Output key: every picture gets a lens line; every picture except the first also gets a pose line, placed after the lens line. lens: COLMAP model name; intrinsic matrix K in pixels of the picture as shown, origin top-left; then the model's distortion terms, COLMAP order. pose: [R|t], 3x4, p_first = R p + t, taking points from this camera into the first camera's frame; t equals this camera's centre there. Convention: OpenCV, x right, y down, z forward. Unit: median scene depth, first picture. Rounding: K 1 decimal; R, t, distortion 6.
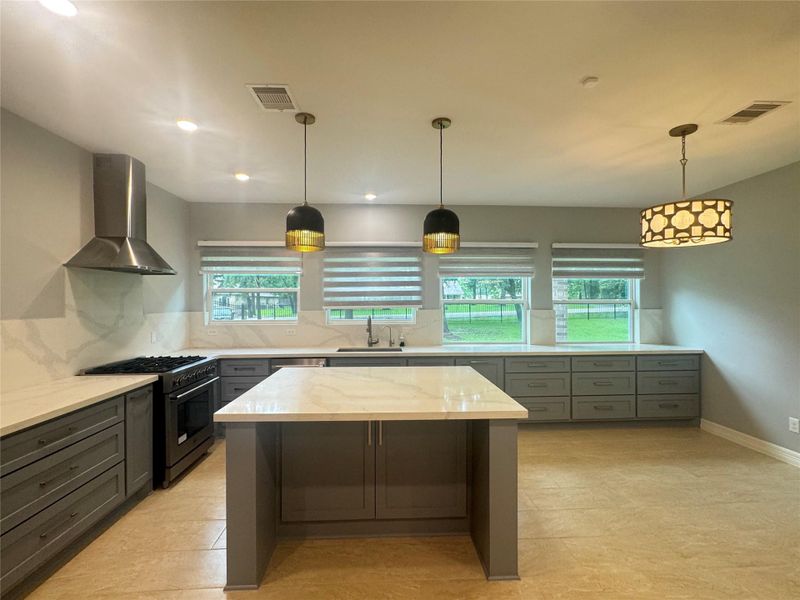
lens RADIAL K [[327.6, 0, 400.0], [0, 327.6, 300.0], [0, 0, 1]] dist [0.000268, 0.000053]
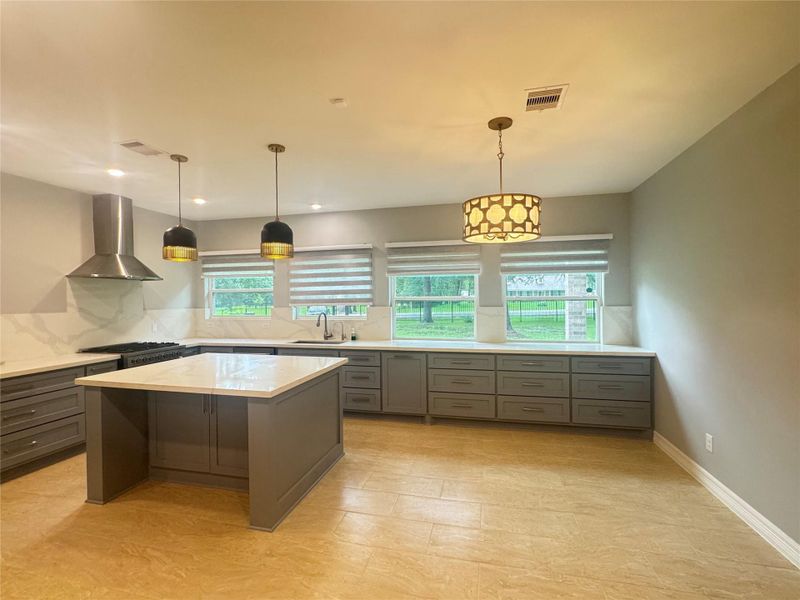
lens RADIAL K [[322.8, 0, 400.0], [0, 322.8, 300.0], [0, 0, 1]] dist [-0.000477, 0.000088]
pose [[0.967659, -0.005343, -0.252207, 0.487891], [0.007844, 0.999930, 0.008910, -0.001732], [0.252142, -0.010600, 0.967632, -0.006123]]
